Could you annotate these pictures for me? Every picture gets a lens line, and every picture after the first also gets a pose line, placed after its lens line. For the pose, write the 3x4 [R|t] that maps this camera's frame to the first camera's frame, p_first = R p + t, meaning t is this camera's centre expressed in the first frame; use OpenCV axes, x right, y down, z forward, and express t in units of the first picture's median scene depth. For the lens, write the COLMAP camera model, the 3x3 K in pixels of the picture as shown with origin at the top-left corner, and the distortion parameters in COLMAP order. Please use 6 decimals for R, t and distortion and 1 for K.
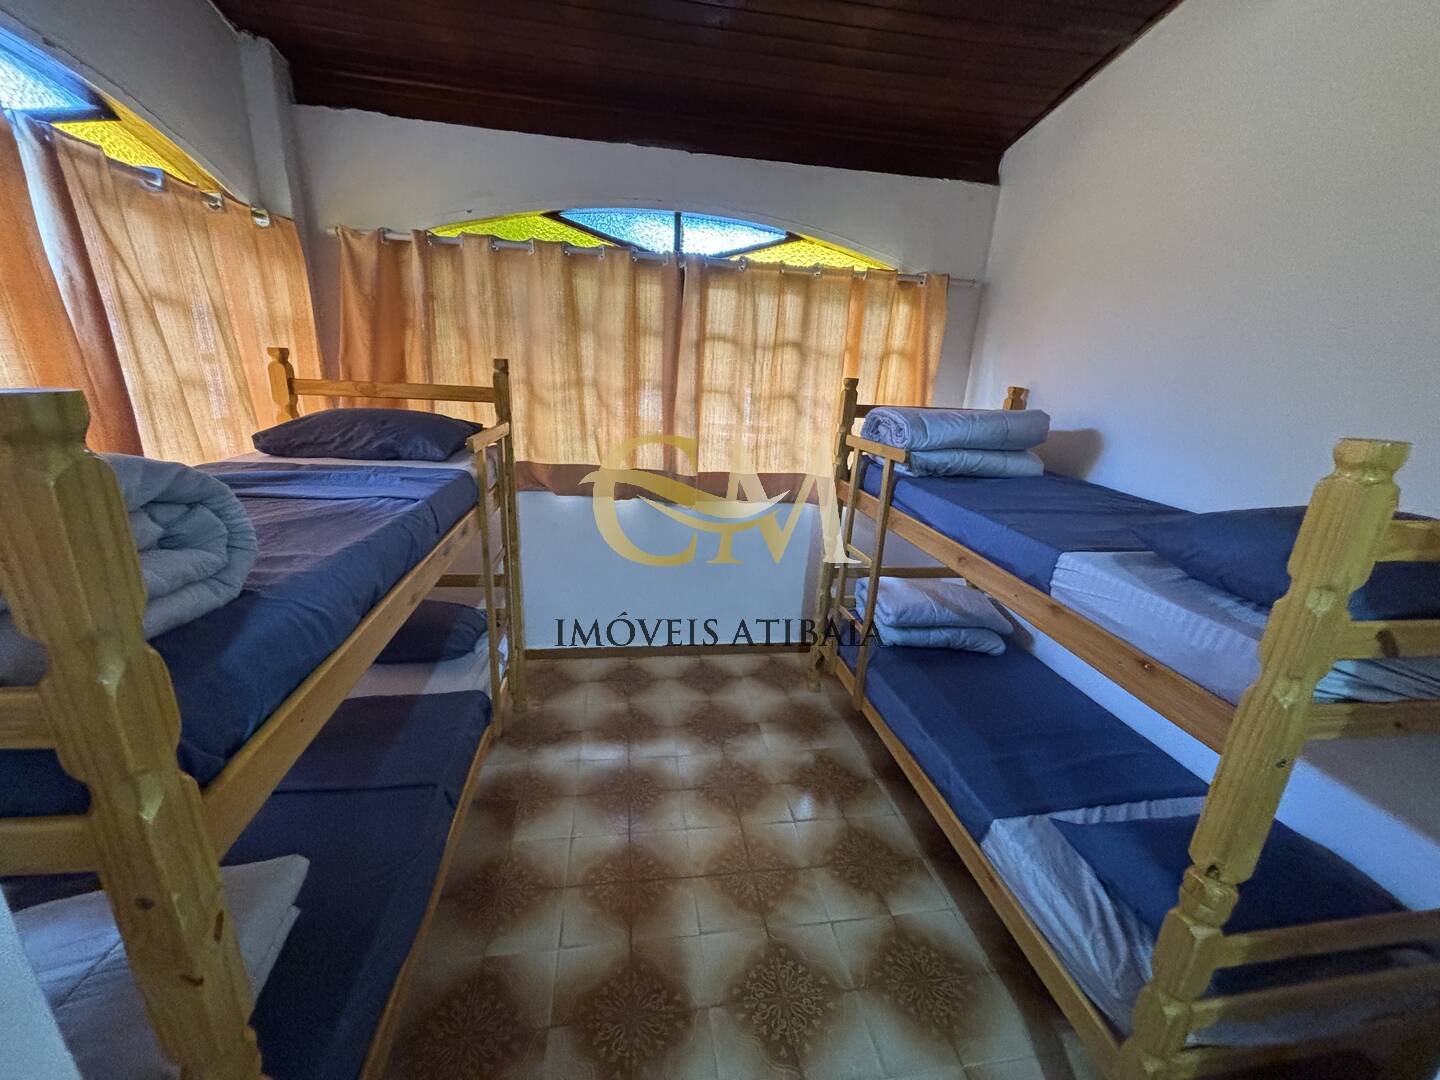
lens RADIAL K [[574.9, 0, 710.7], [0, 574.9, 542.8], [0, 0, 1]] dist [-0.002014, 0.001832]
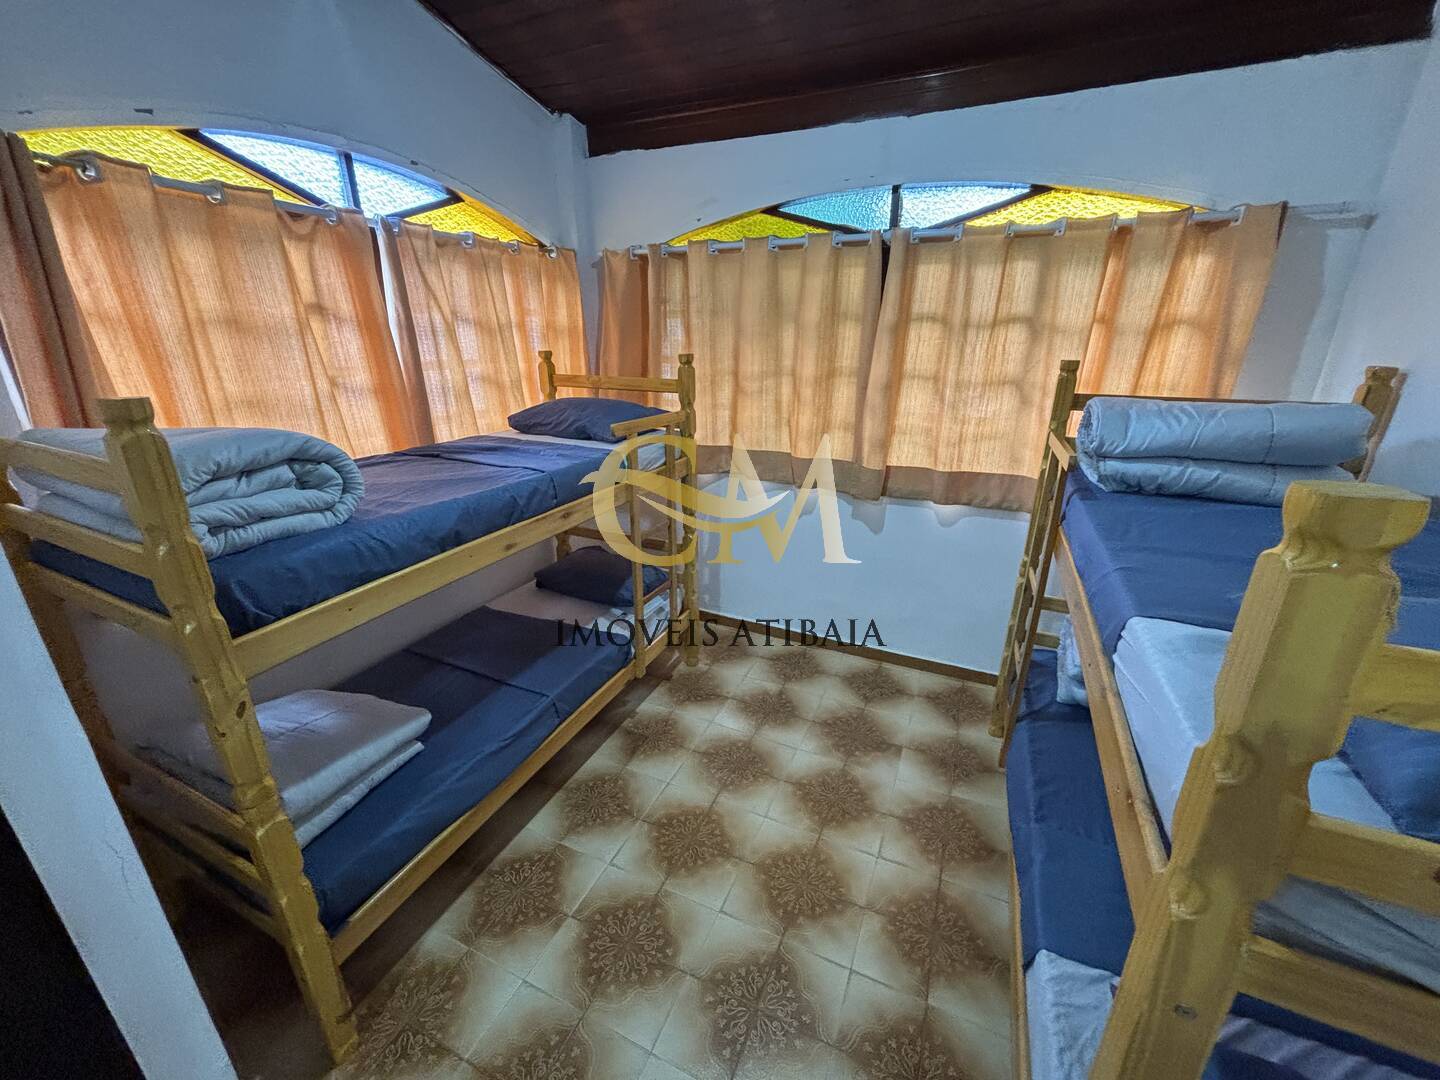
lens RADIAL K [[574.9, 0, 708.8], [0, 574.9, 540.0], [0, 0, 1]] dist [-0.002014, 0.001832]
pose [[0.837687, 0.136626, -0.528785, 0.263367], [-0.124576, 0.990480, 0.058567, -0.024270], [0.531753, 0.016813, 0.846733, 0.065131]]
